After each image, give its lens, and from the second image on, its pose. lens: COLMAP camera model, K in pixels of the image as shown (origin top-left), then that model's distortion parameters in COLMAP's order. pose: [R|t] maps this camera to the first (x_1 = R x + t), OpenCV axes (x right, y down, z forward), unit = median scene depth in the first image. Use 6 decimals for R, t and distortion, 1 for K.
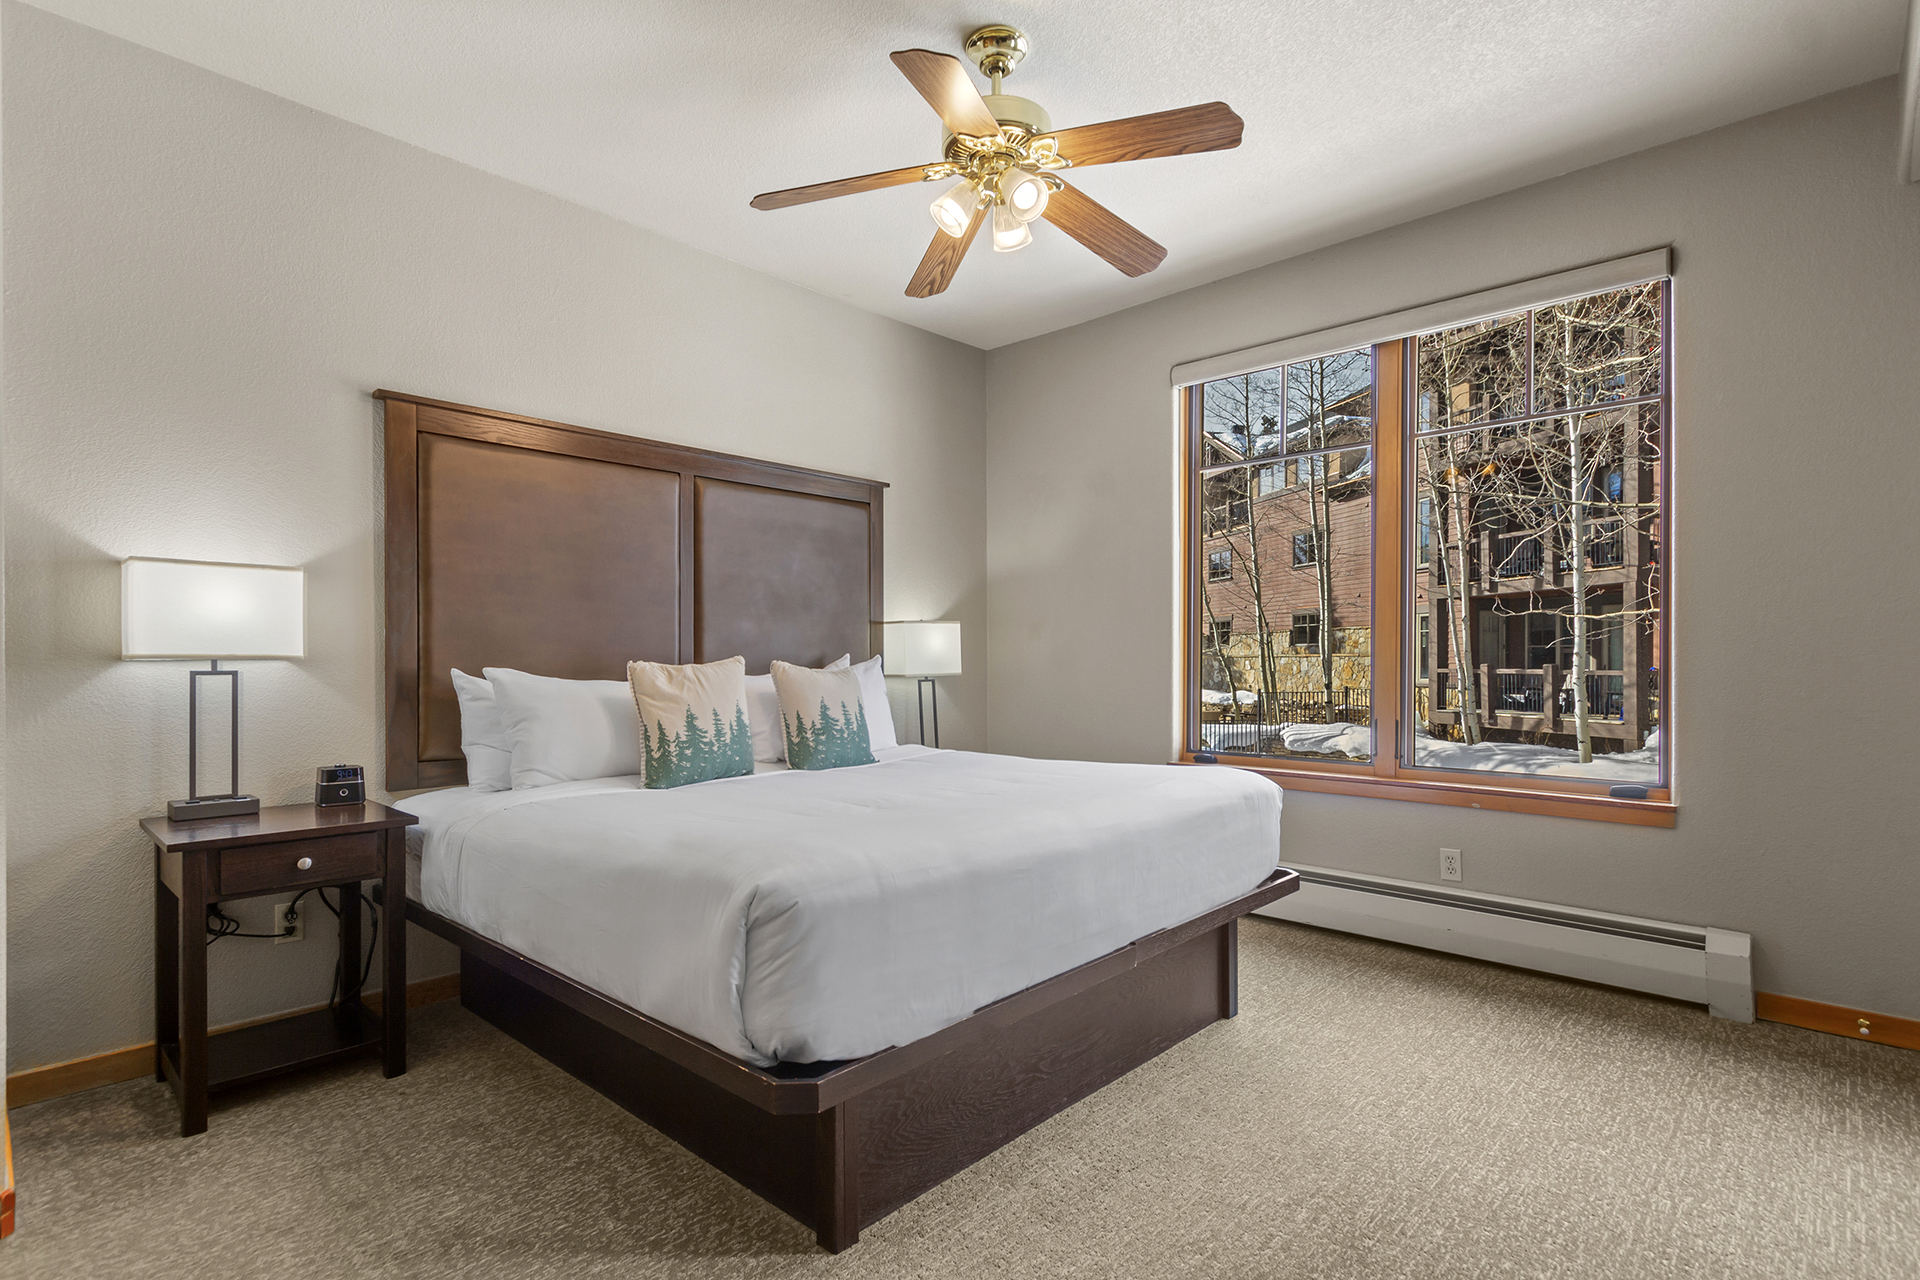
lens RADIAL K [[915.0, 0, 960.0], [0, 915.0, 640.0], [0, 0, 1]] dist [0.031606, -0.000033]
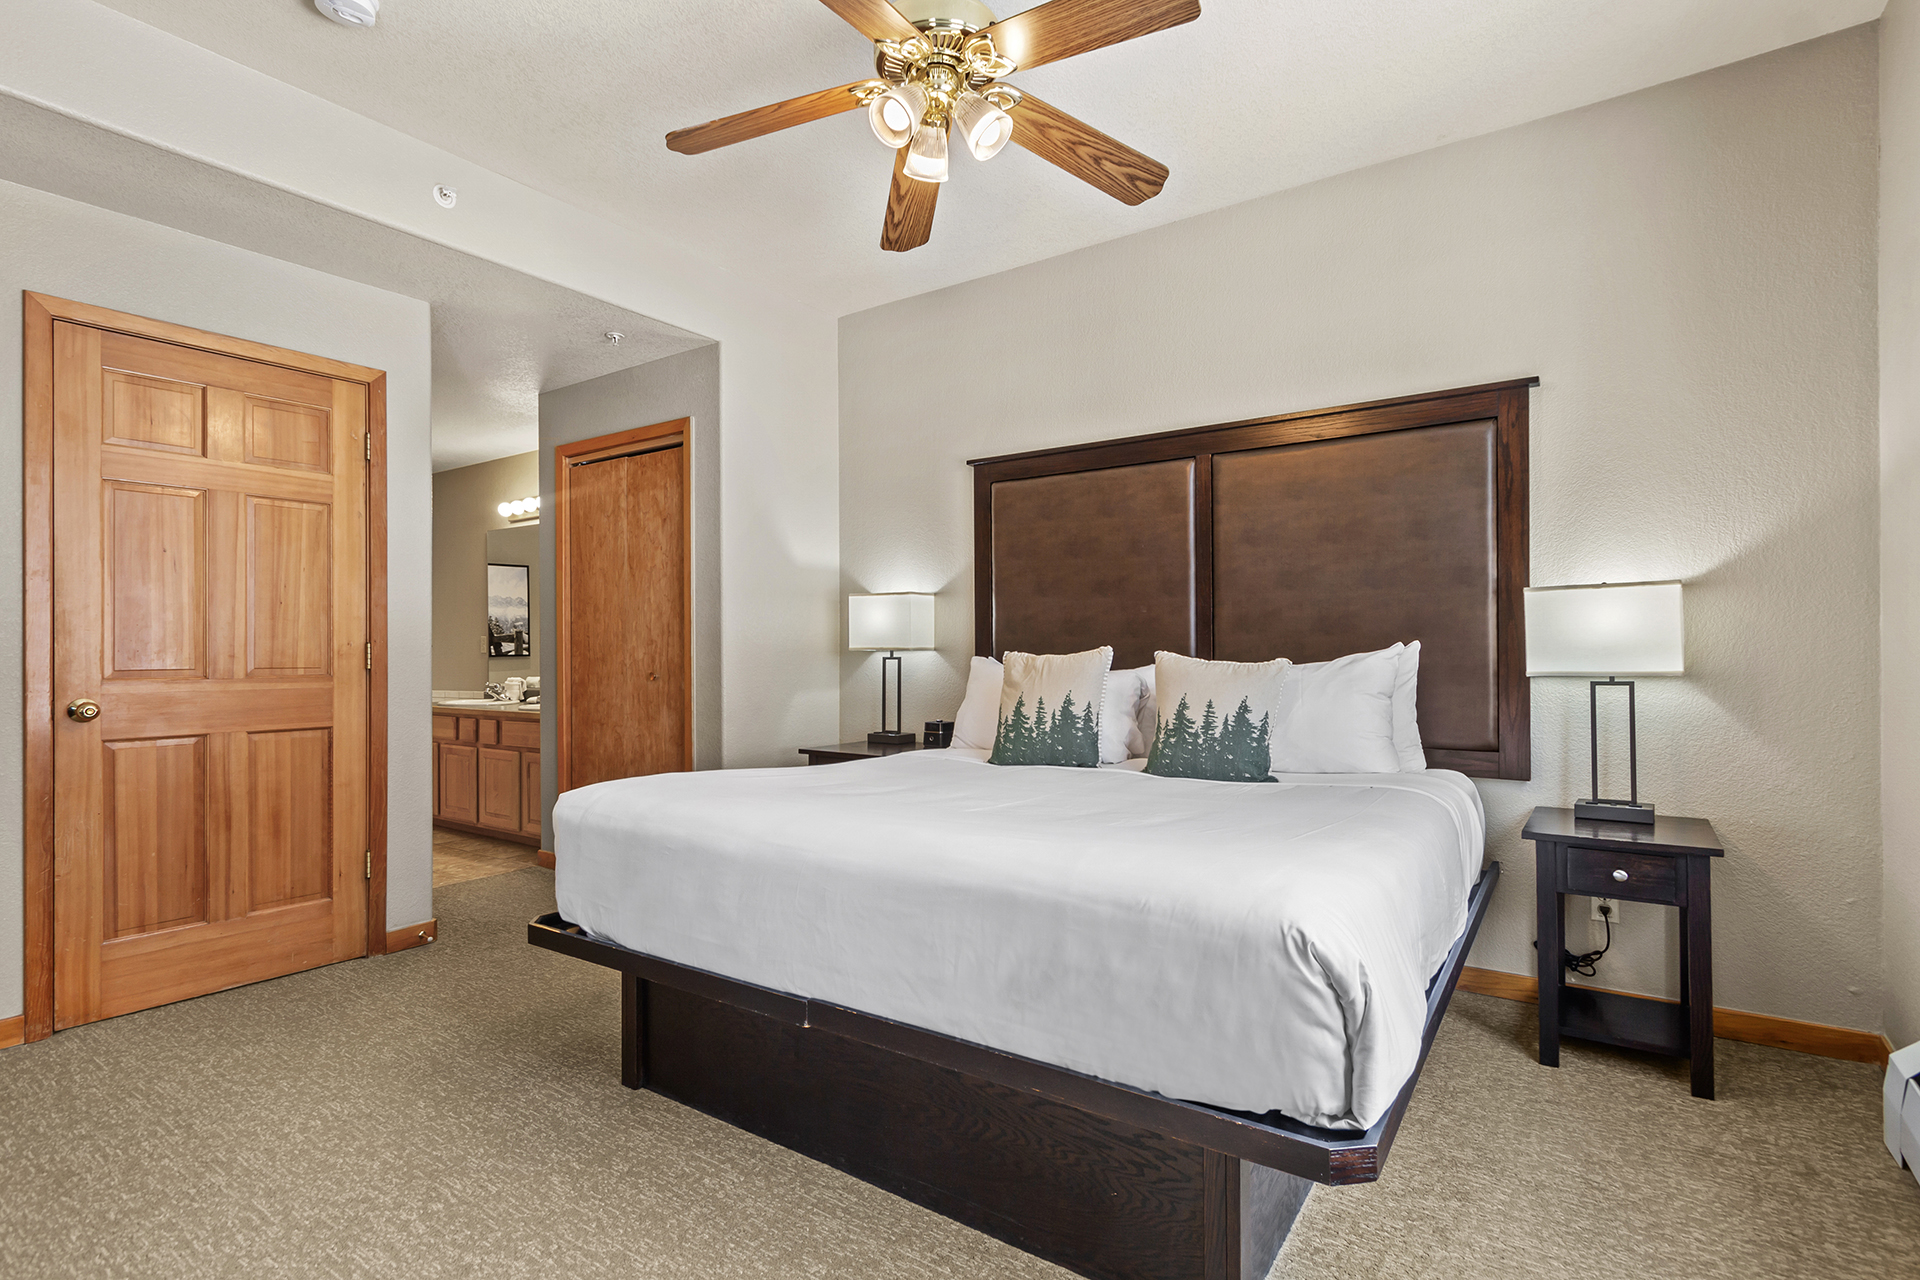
lens RADIAL K [[942.8, 0, 960.8], [0, 942.8, 657.5], [0, 0, 1]] dist [-0.017740, -0.000074]
pose [[0.143099, -0.003328, -0.989703, 0.701789], [0.006517, 0.999976, -0.002420, 0.031305], [0.989687, -0.006104, 0.143118, 0.710901]]
